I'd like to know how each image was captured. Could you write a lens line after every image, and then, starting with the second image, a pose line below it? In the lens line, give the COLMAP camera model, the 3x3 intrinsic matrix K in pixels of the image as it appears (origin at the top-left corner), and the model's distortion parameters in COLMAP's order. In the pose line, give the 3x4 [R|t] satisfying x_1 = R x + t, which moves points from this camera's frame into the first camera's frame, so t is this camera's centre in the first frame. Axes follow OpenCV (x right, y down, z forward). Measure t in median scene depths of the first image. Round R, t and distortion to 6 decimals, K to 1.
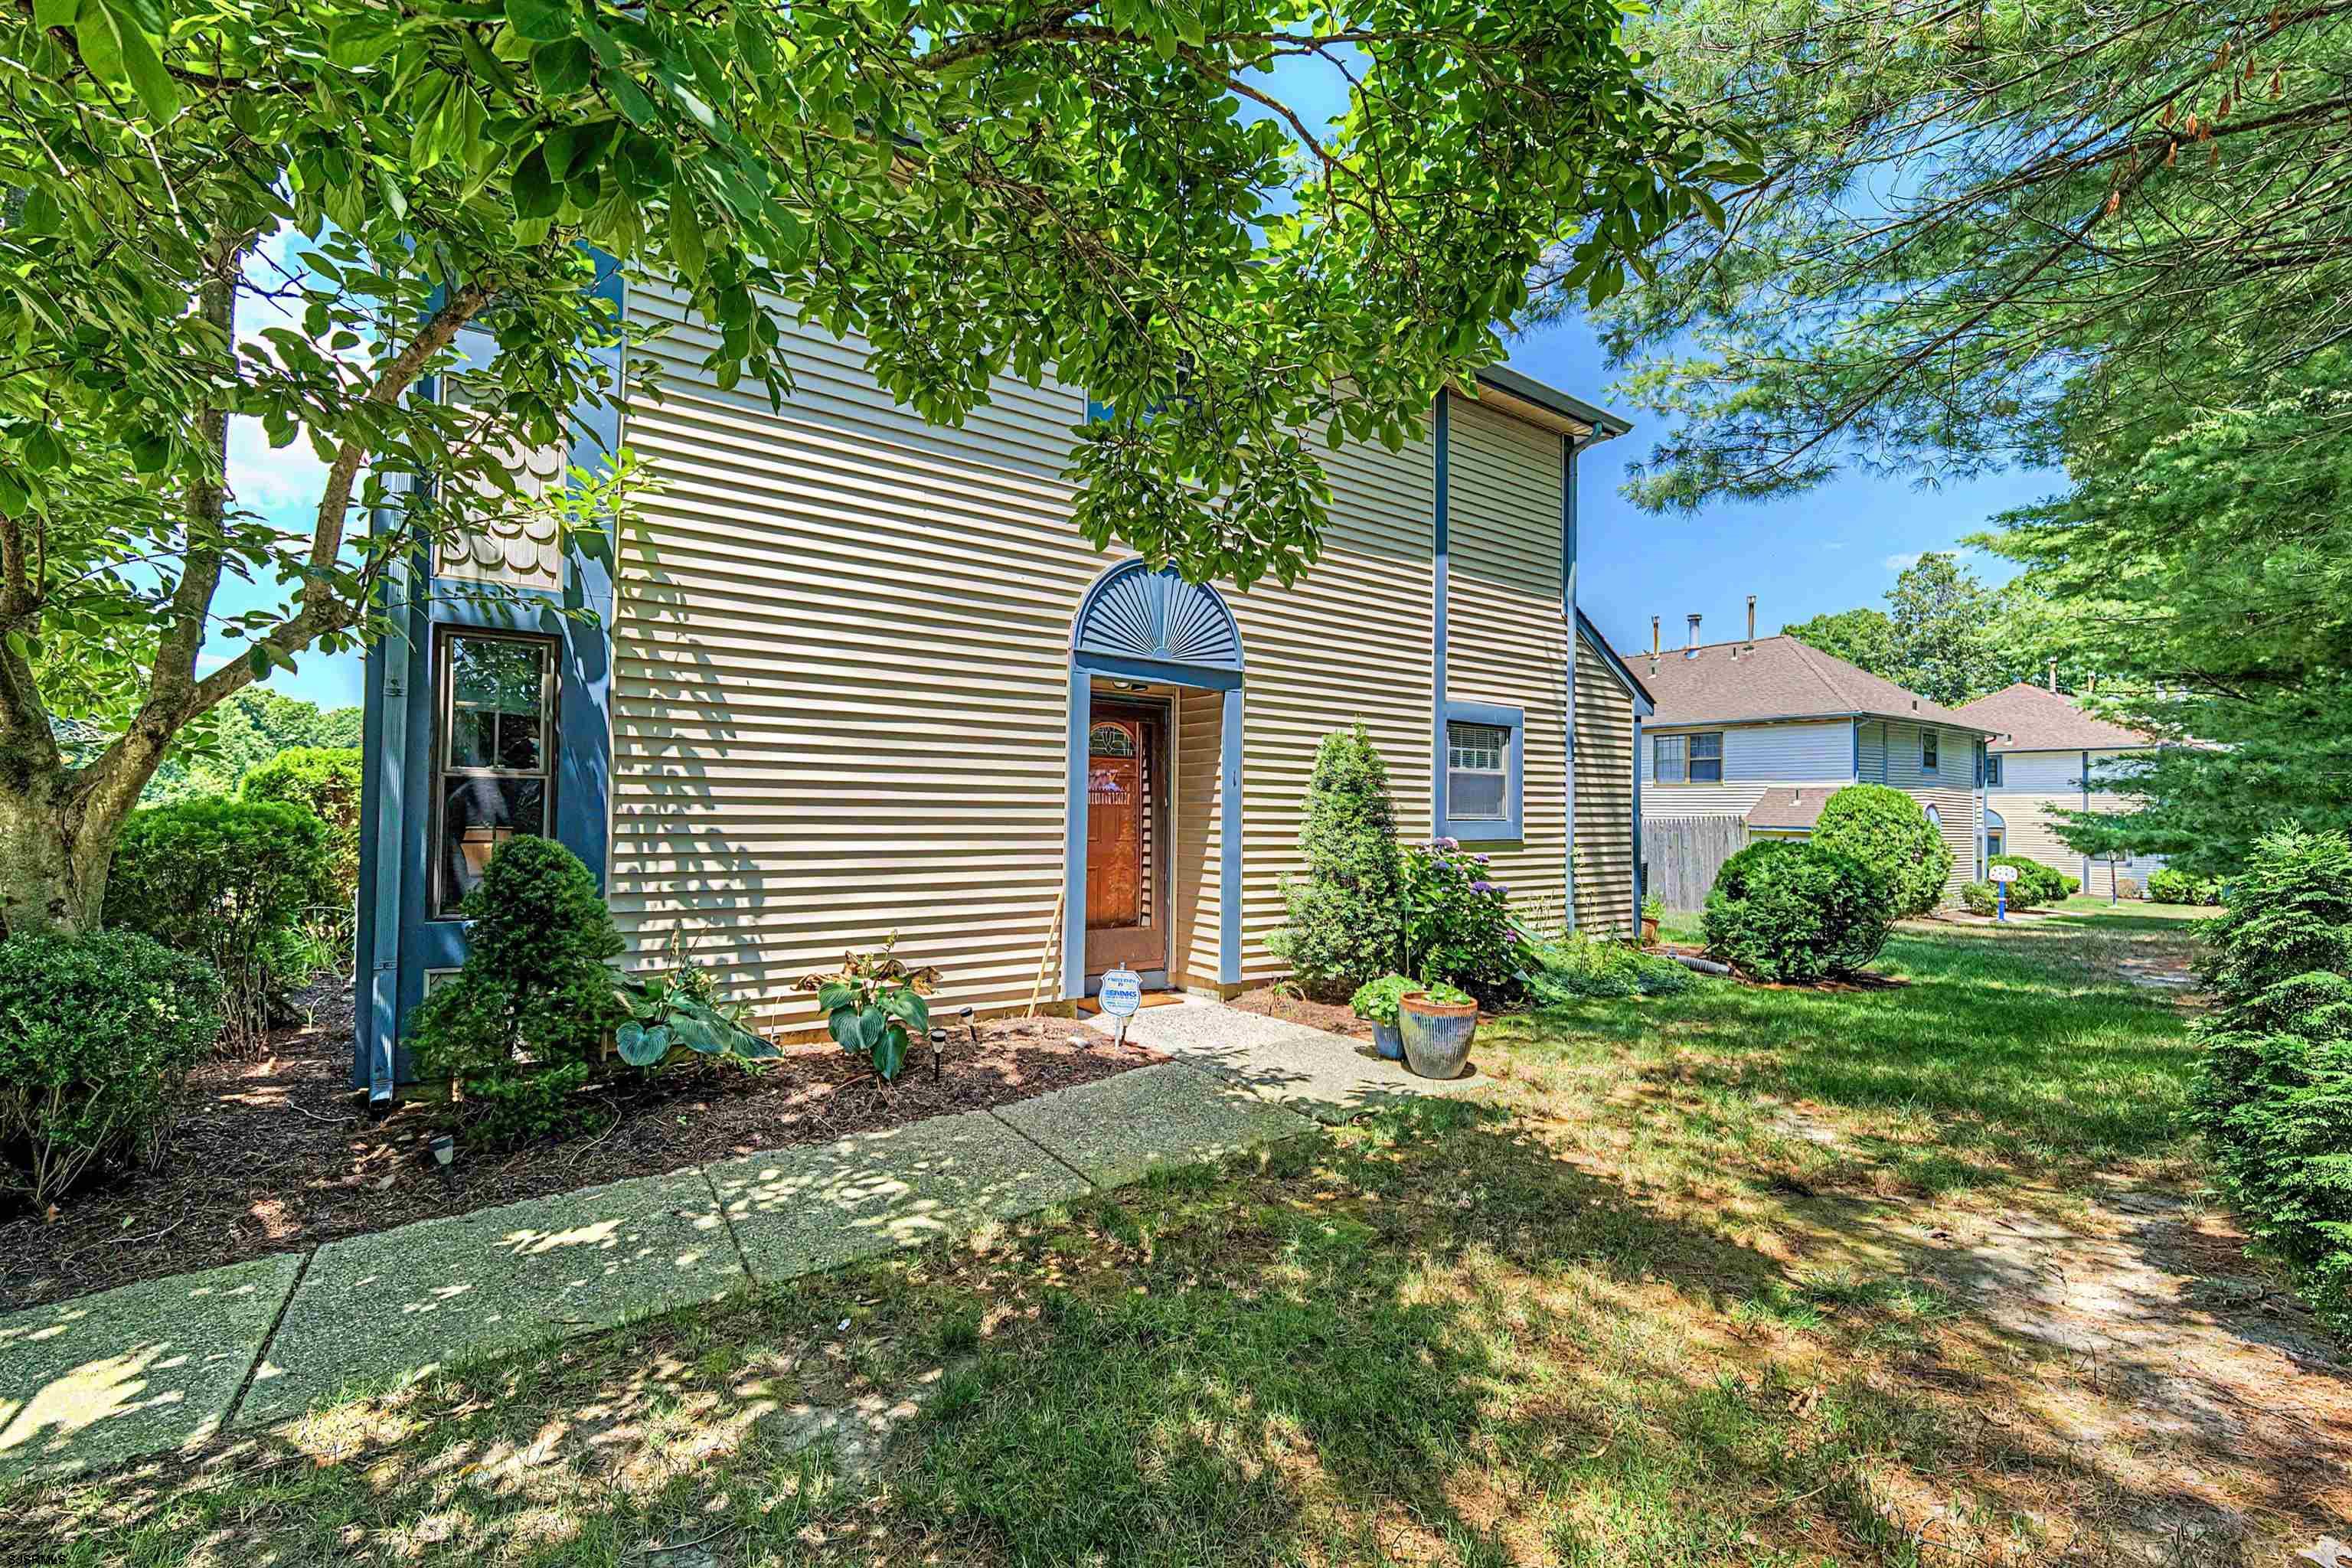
lens RADIAL K [[941.5, 0, 1164.5], [0, 941.5, 799.1], [0, 0, 1]] dist [-0.007828, -0.000824]
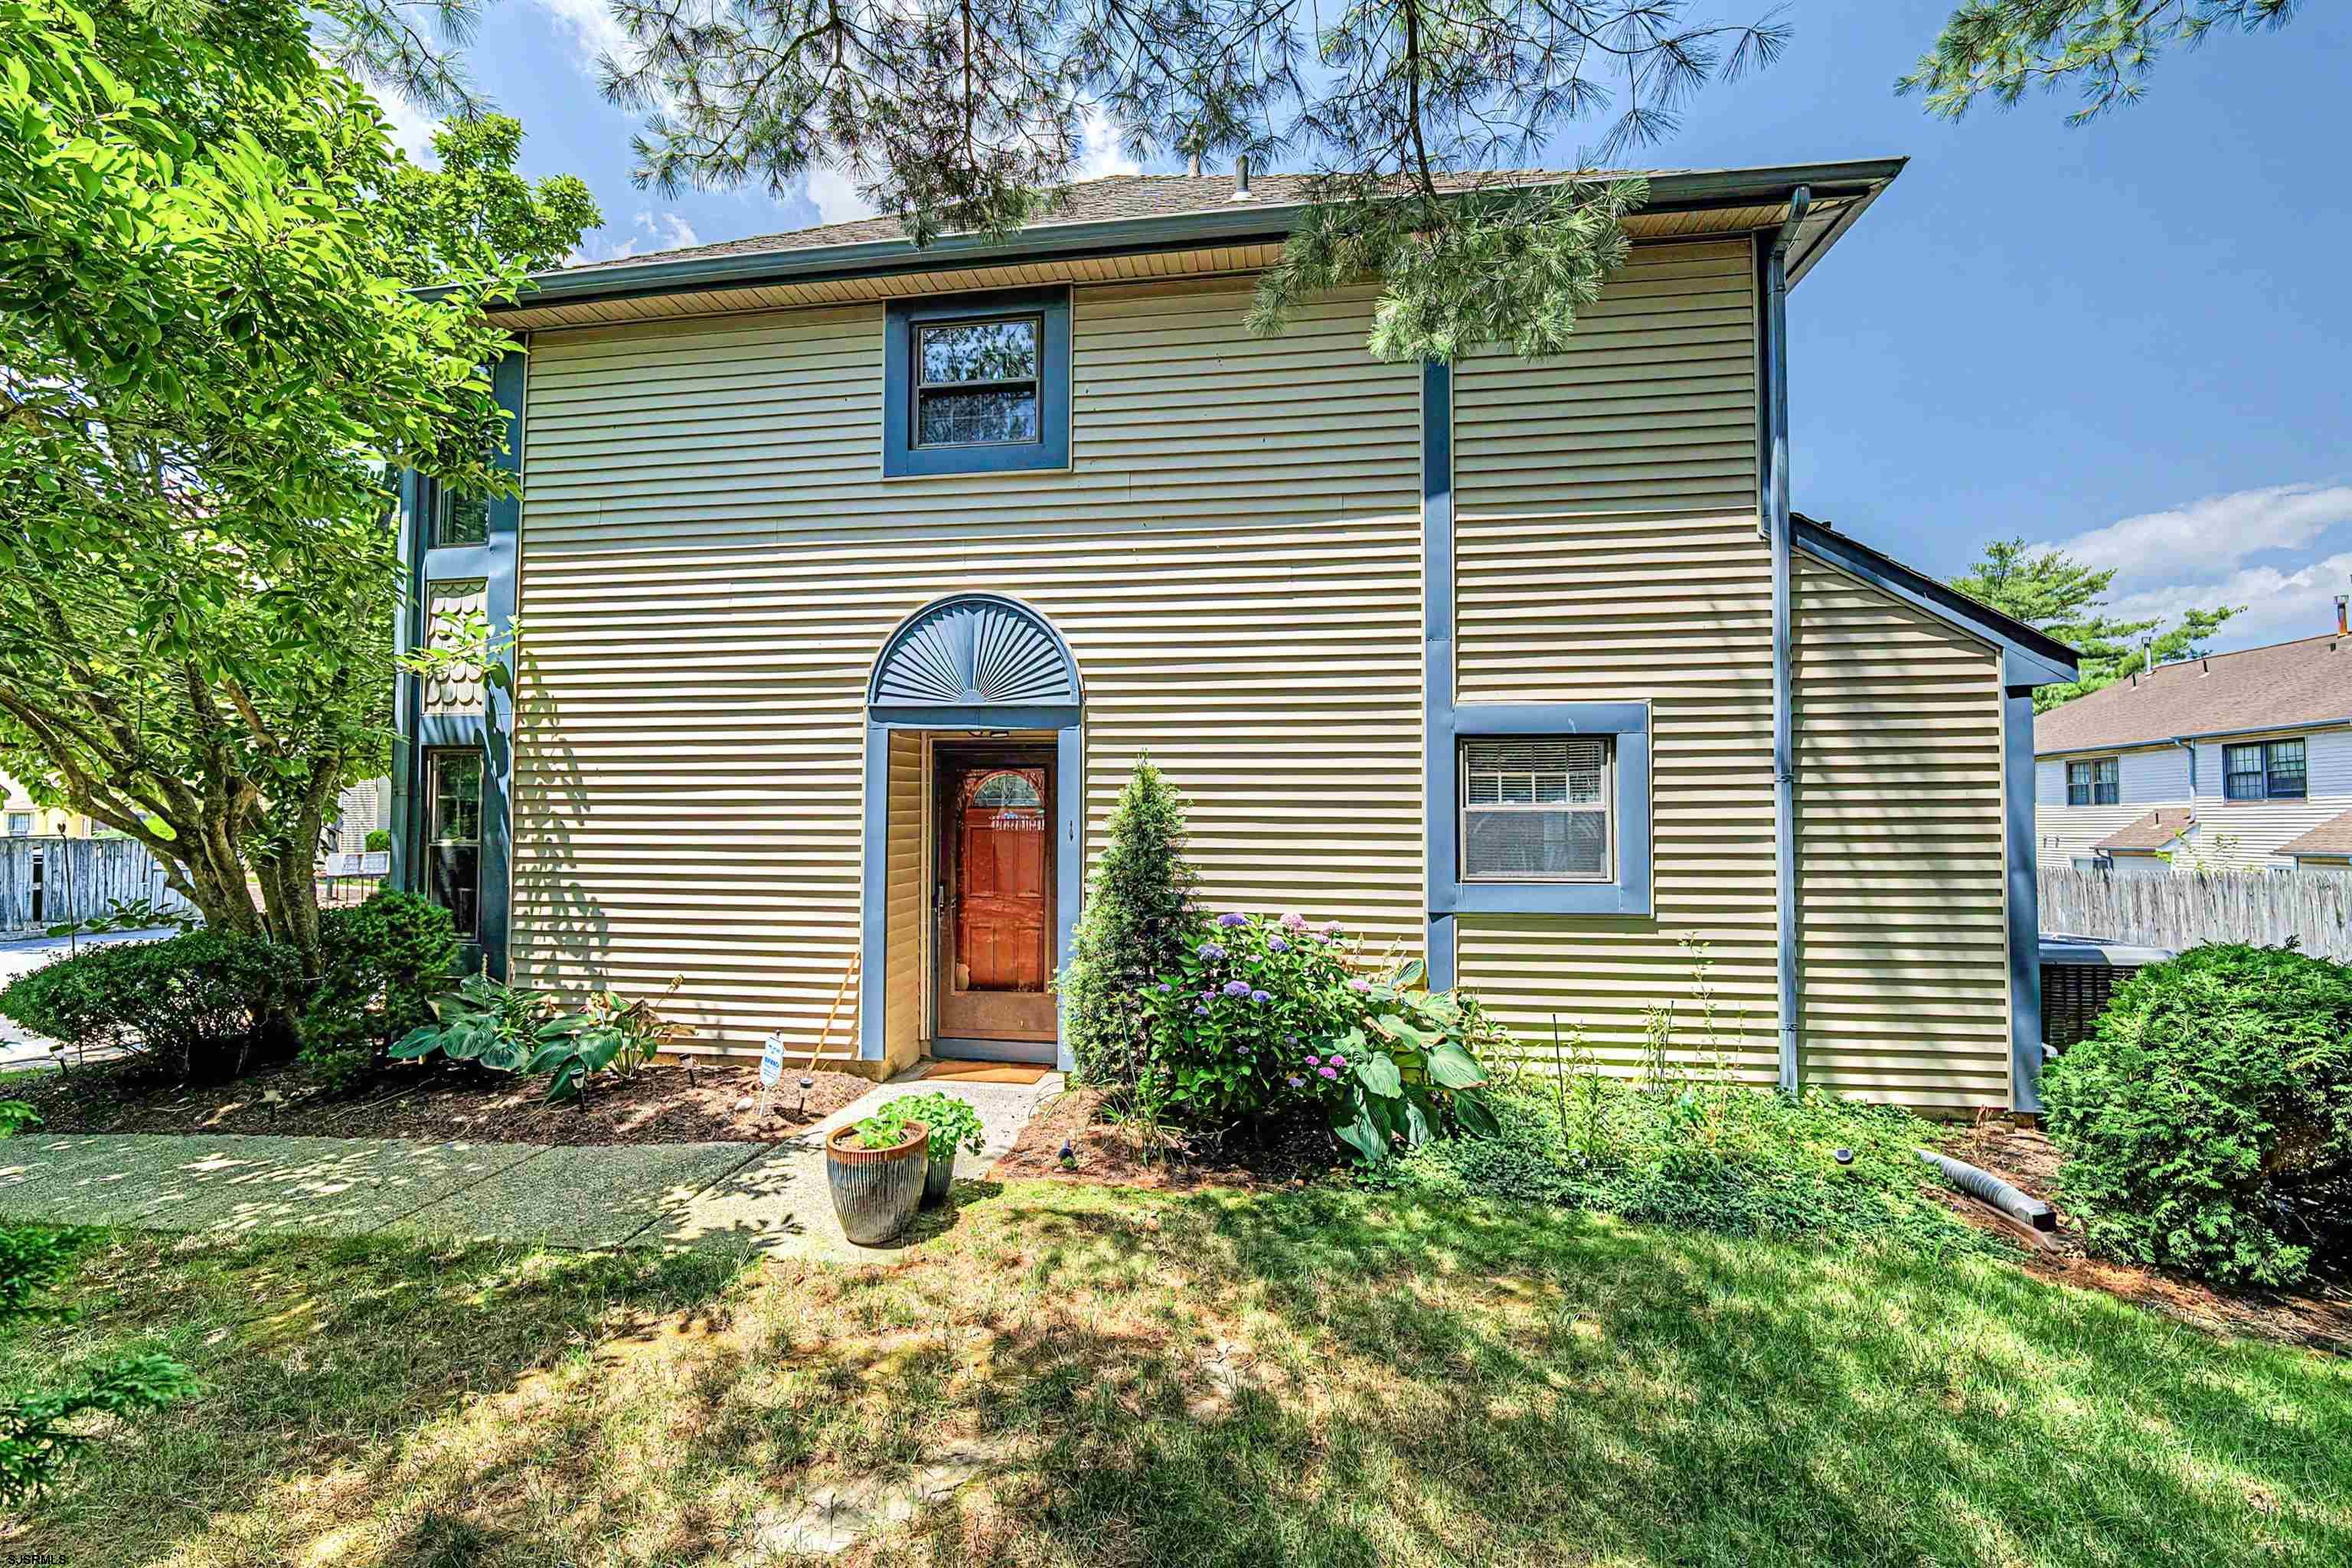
lens RADIAL K [[941.5, 0, 1186.4], [0, 941.5, 799.2], [0, 0, 1]] dist [-0.007828, -0.000824]
pose [[0.744532, -0.029050, -0.666955, 1.005049], [0.015104, 0.999530, -0.026674, -0.036208], [0.667416, 0.009786, 0.744621, 0.602632]]
